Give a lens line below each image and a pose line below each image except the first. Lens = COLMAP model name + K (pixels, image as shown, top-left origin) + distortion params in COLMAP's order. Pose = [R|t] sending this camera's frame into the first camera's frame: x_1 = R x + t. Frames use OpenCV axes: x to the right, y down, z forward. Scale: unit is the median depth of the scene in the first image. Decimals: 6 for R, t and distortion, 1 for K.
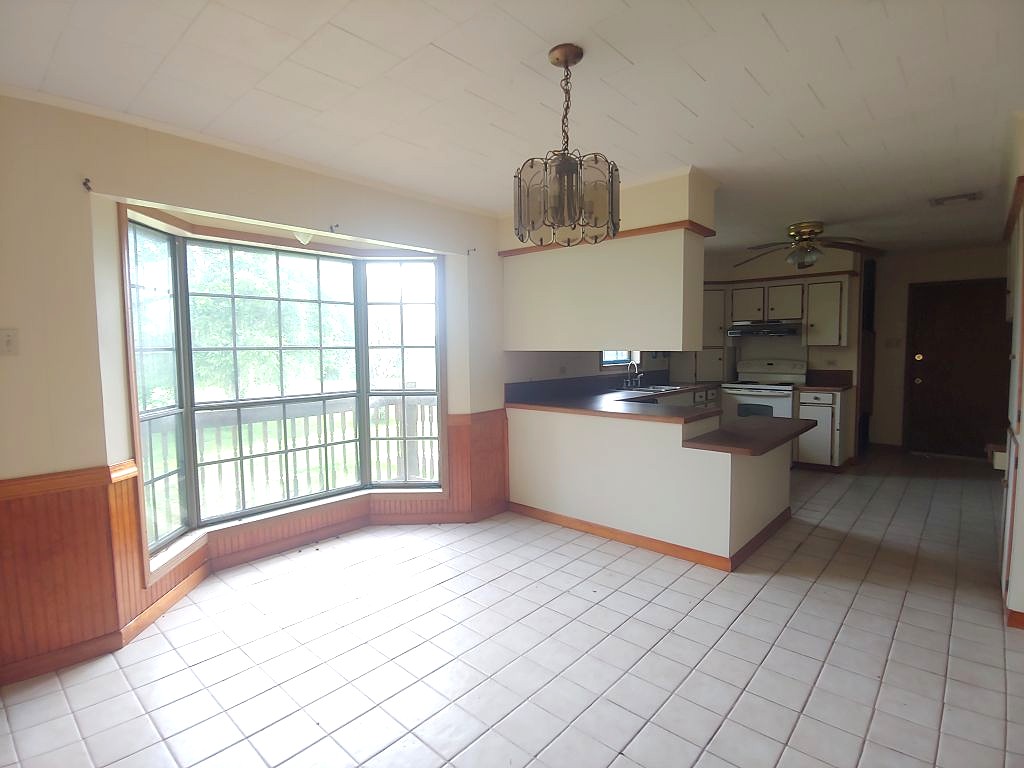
lens RADIAL K [[511.0, 0, 503.3], [0, 511.0, 382.6], [0, 0, 1]] dist [-0.023813, -0.001926]
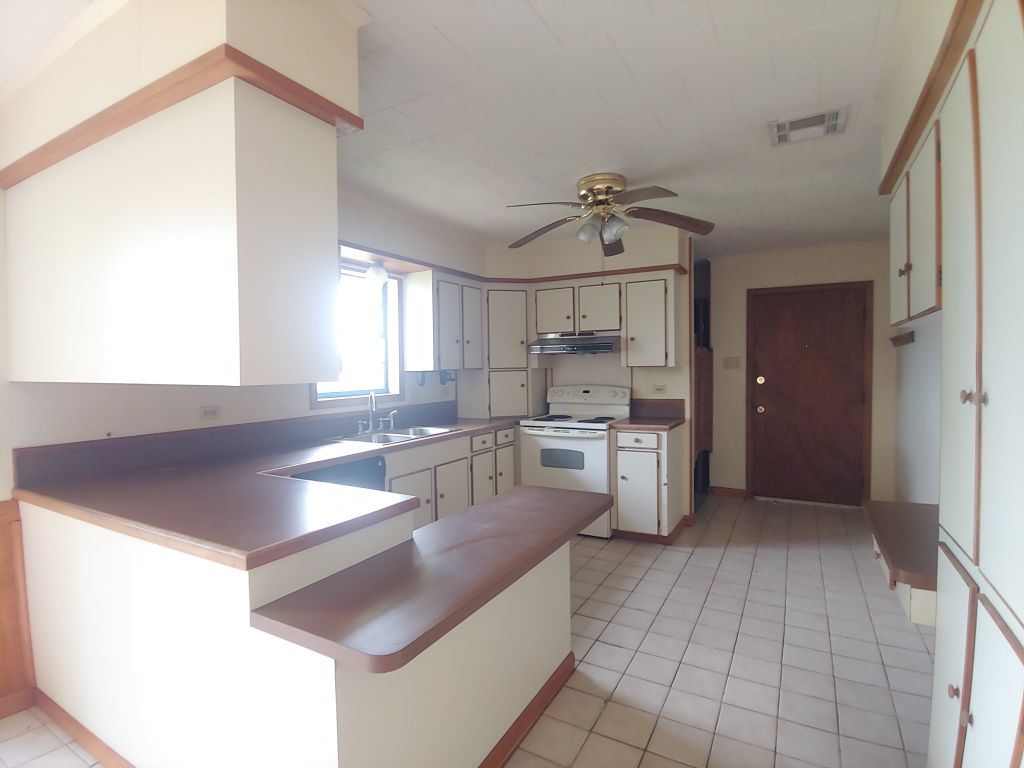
lens RADIAL K [[511.0, 0, 517.4], [0, 511.0, 385.4], [0, 0, 1]] dist [-0.023813, -0.001926]
pose [[0.969592, -0.011935, 0.244435, 0.269997], [0.020295, 0.999291, -0.031711, -0.025948], [-0.243884, 0.035707, 0.969147, 0.330296]]
